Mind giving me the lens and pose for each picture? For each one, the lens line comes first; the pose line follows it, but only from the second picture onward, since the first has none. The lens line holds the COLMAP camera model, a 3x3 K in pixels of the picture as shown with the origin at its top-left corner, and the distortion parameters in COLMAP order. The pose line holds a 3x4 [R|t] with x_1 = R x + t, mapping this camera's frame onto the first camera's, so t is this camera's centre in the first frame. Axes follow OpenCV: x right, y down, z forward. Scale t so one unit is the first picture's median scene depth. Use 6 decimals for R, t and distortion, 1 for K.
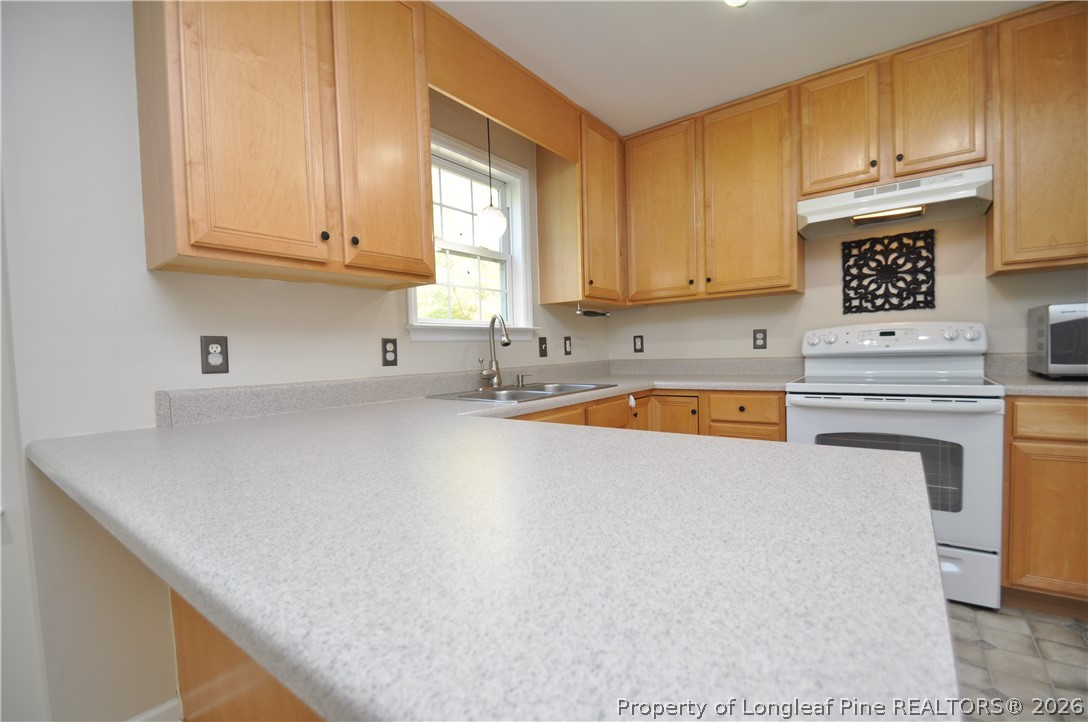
lens RADIAL K [[476.6, 0, 533.8], [0, 476.6, 371.9], [0, 0, 1]] dist [0.009083, -0.014649]
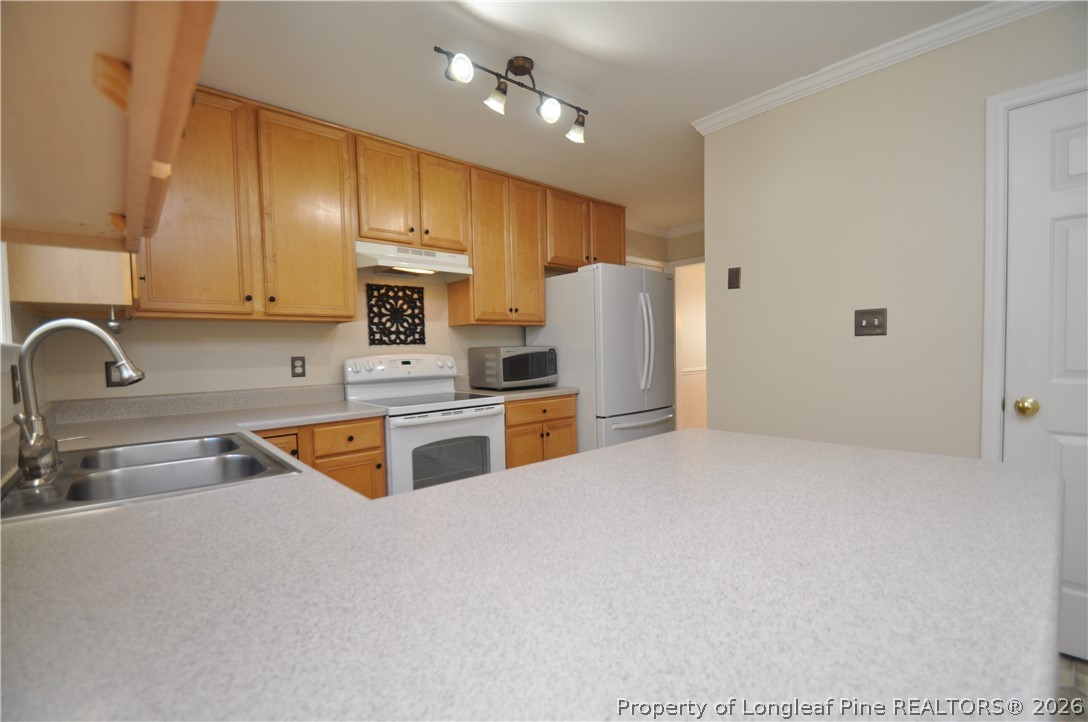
lens RADIAL K [[476.6, 0, 533.8], [0, 476.6, 371.9], [0, 0, 1]] dist [0.009083, -0.014649]
pose [[0.193669, -0.015222, 0.980949, -0.443942], [0.061697, 0.998089, 0.003307, -0.038824], [-0.979125, 0.059881, 0.194238, 0.419460]]
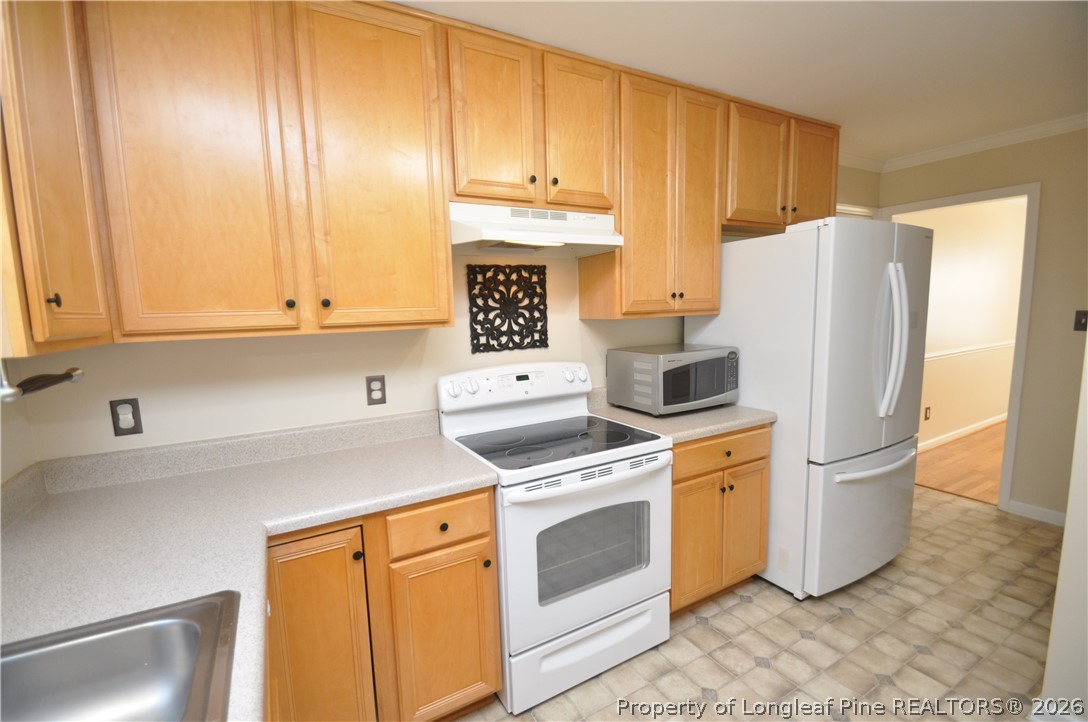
lens RADIAL K [[476.6, 0, 533.8], [0, 476.6, 371.9], [0, 0, 1]] dist [0.009083, -0.014649]
pose [[0.392873, -0.099461, 0.914198, -0.061958], [0.059908, 0.994790, 0.082484, -0.162869], [-0.917639, 0.022362, 0.396785, 0.627727]]
